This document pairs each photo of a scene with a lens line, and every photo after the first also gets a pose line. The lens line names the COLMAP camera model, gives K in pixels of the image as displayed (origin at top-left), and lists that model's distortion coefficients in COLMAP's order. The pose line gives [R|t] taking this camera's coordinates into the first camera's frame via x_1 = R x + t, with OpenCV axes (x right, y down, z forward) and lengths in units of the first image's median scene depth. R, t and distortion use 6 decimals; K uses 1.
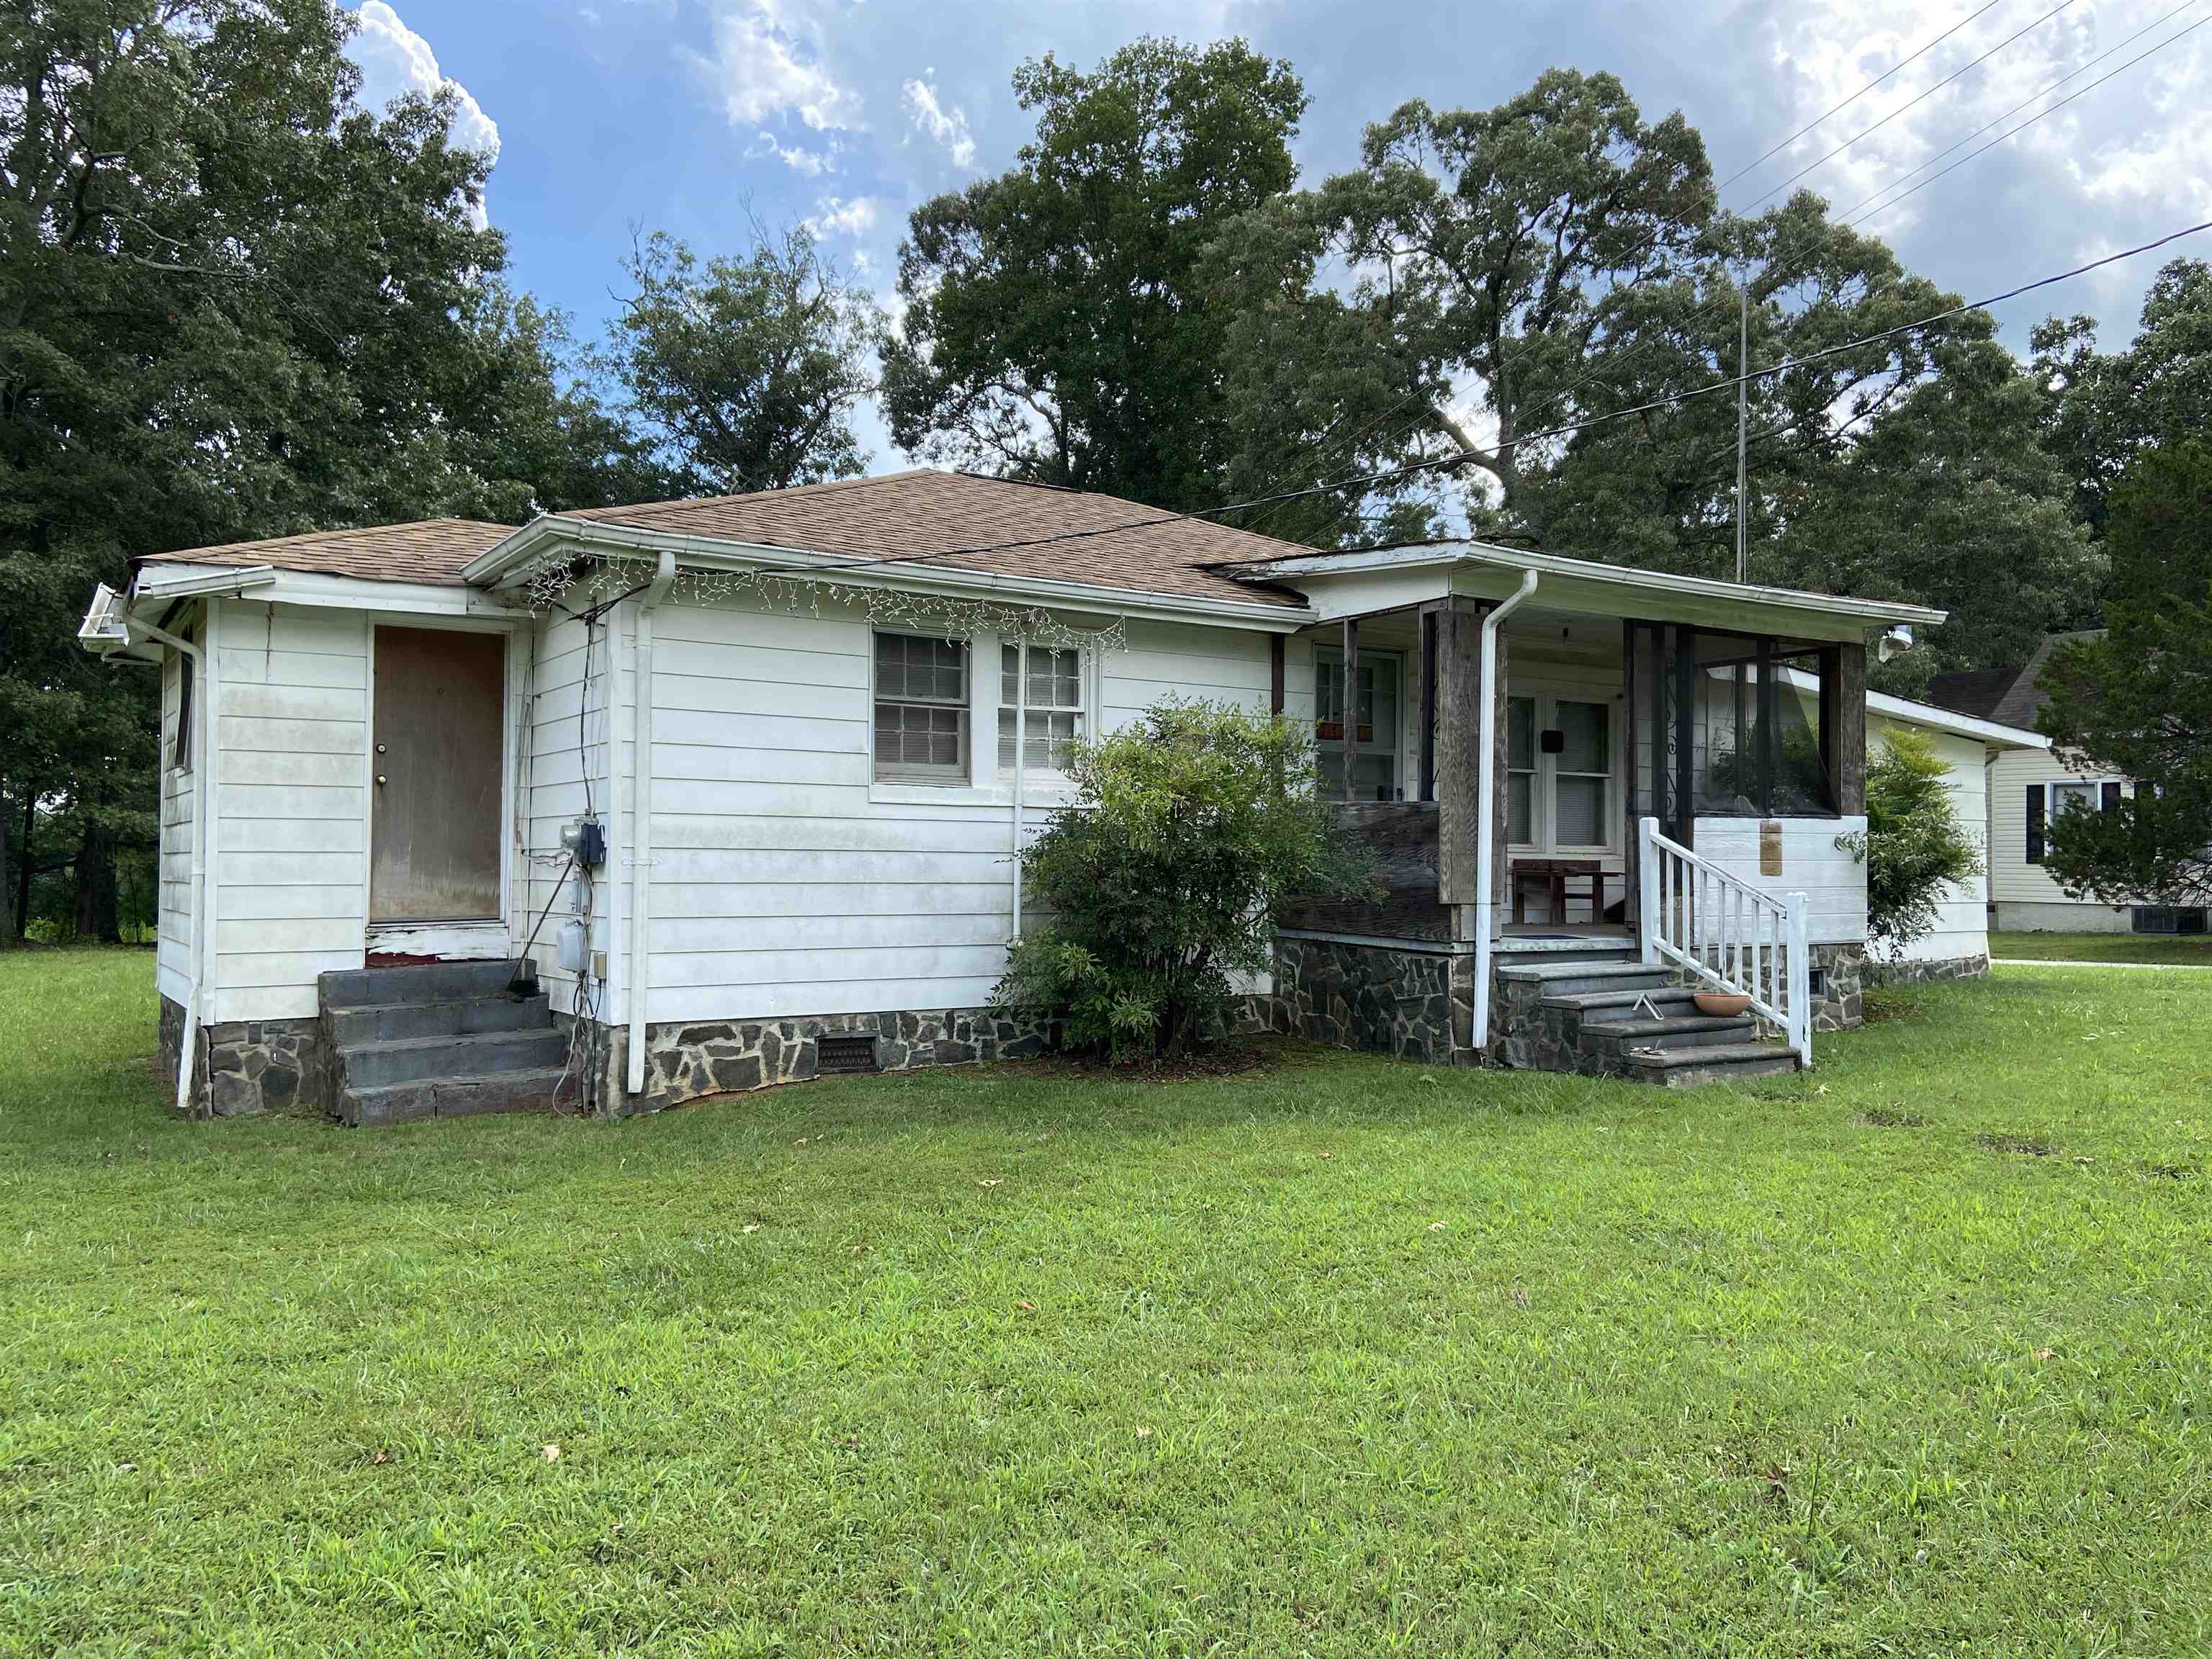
lens RADIAL K [[1659.6, 0, 1104.1], [0, 1659.6, 829.1], [0, 0, 1]] dist [0.003655, 0.000515]
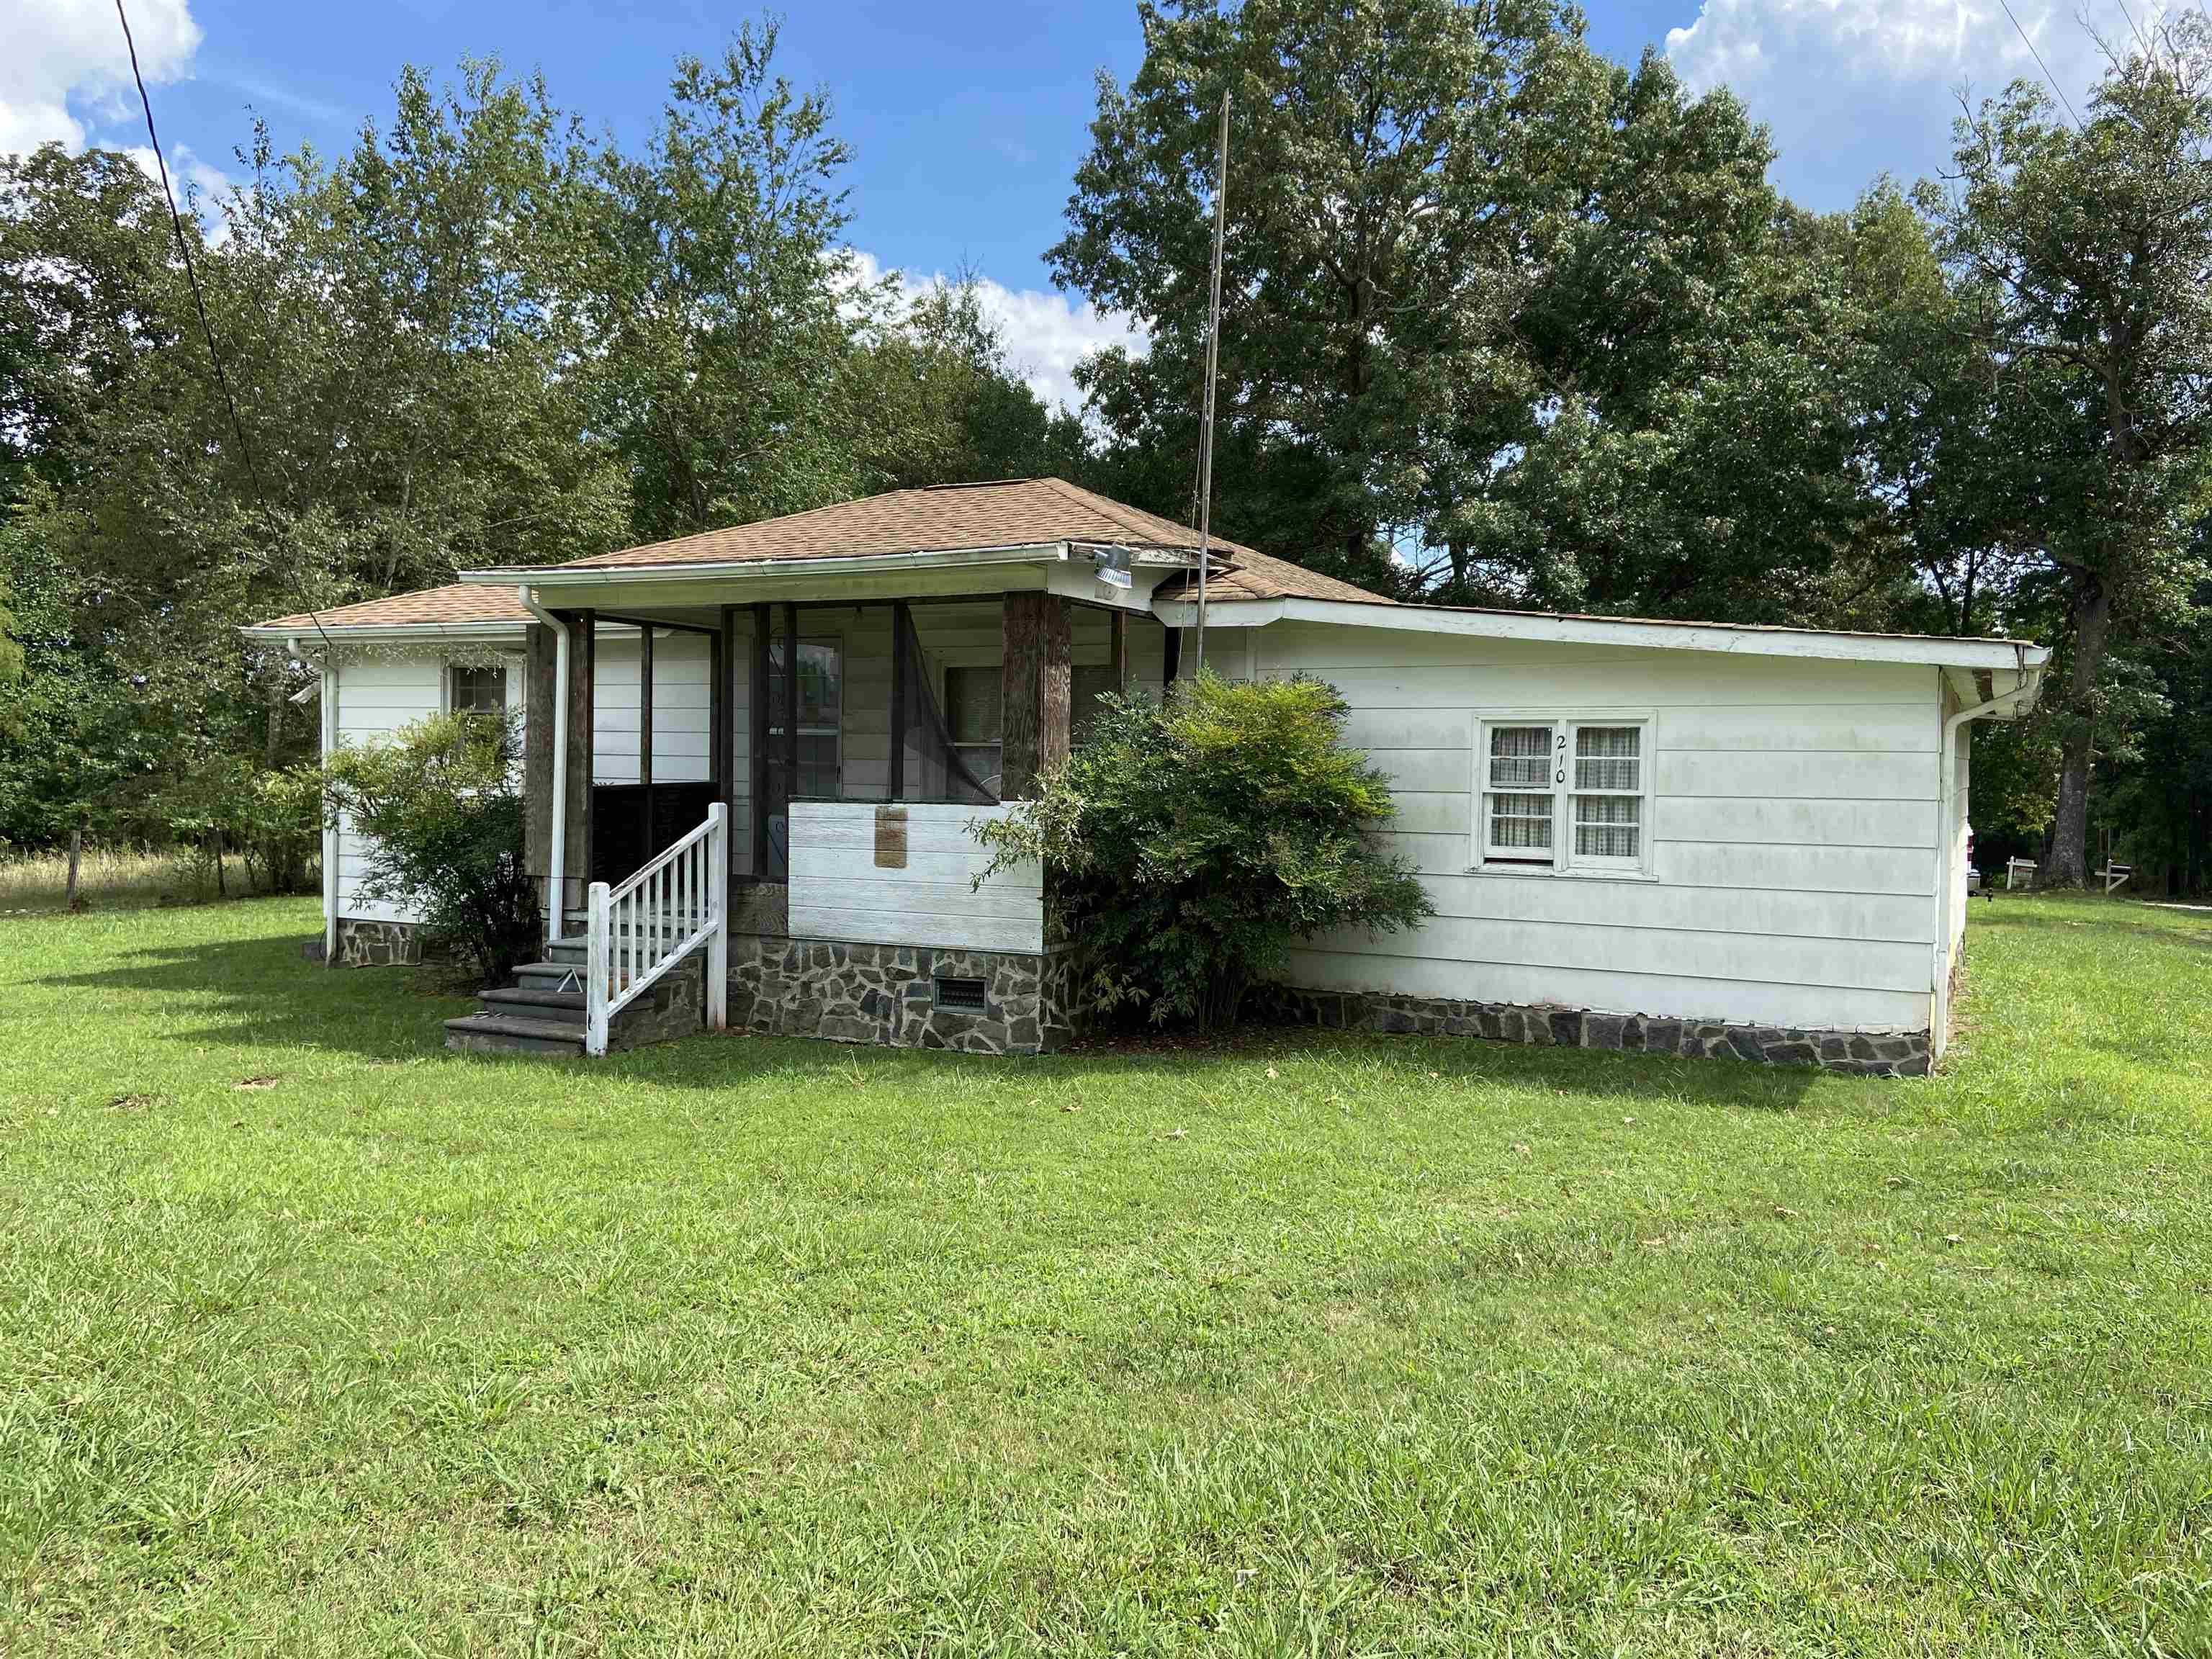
lens RADIAL K [[1659.6, 0, 1103.9], [0, 1659.6, 834.0], [0, 0, 1]] dist [0.003655, 0.000515]
pose [[0.504440, 0.032811, -0.862823, 1.237598], [0.006501, 0.999105, 0.041795, -0.027039], [0.863422, -0.026692, 0.503775, 0.646199]]
